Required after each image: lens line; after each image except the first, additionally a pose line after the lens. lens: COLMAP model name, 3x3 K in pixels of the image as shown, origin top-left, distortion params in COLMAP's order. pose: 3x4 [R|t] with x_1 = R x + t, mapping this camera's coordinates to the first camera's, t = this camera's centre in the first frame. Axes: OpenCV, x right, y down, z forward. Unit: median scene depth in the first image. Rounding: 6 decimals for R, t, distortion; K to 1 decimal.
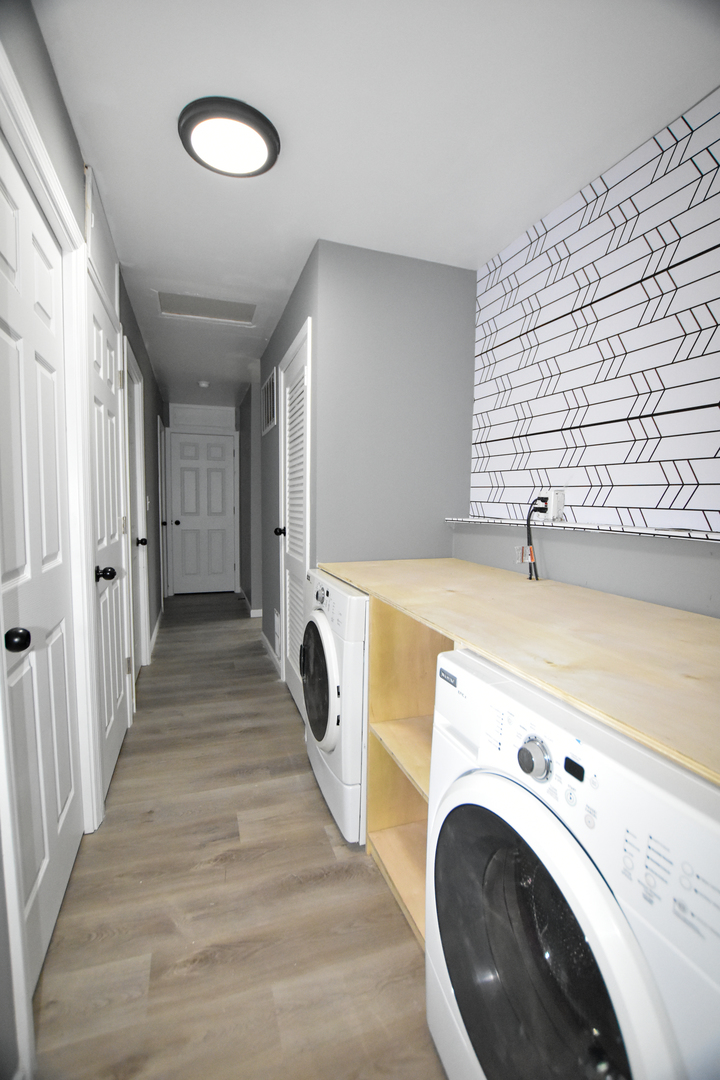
lens RADIAL K [[475.4, 0, 360.0], [0, 475.4, 540.0], [0, 0, 1]] dist [-0.031564, 0.003527]
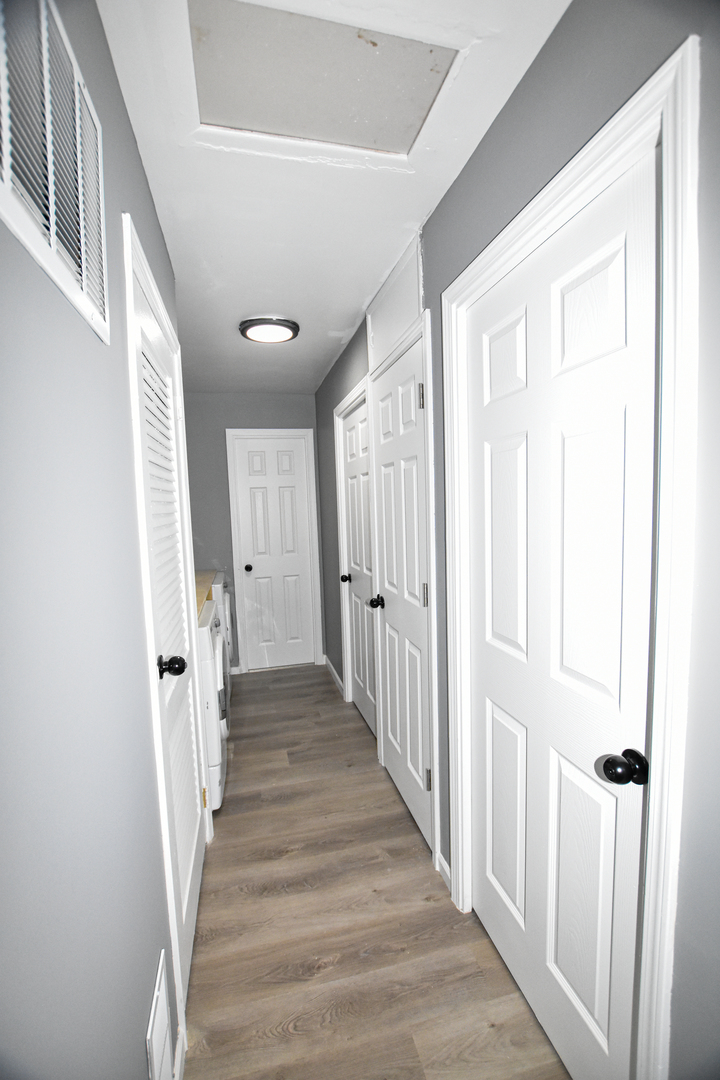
lens RADIAL K [[475.4, 0, 360.0], [0, 475.4, 540.0], [0, 0, 1]] dist [-0.031564, 0.003527]
pose [[-0.996021, 0.009637, 0.088598, -0.650086], [0.024212, 0.986006, 0.164944, -0.357311], [-0.085768, 0.166432, -0.982316, 2.428482]]
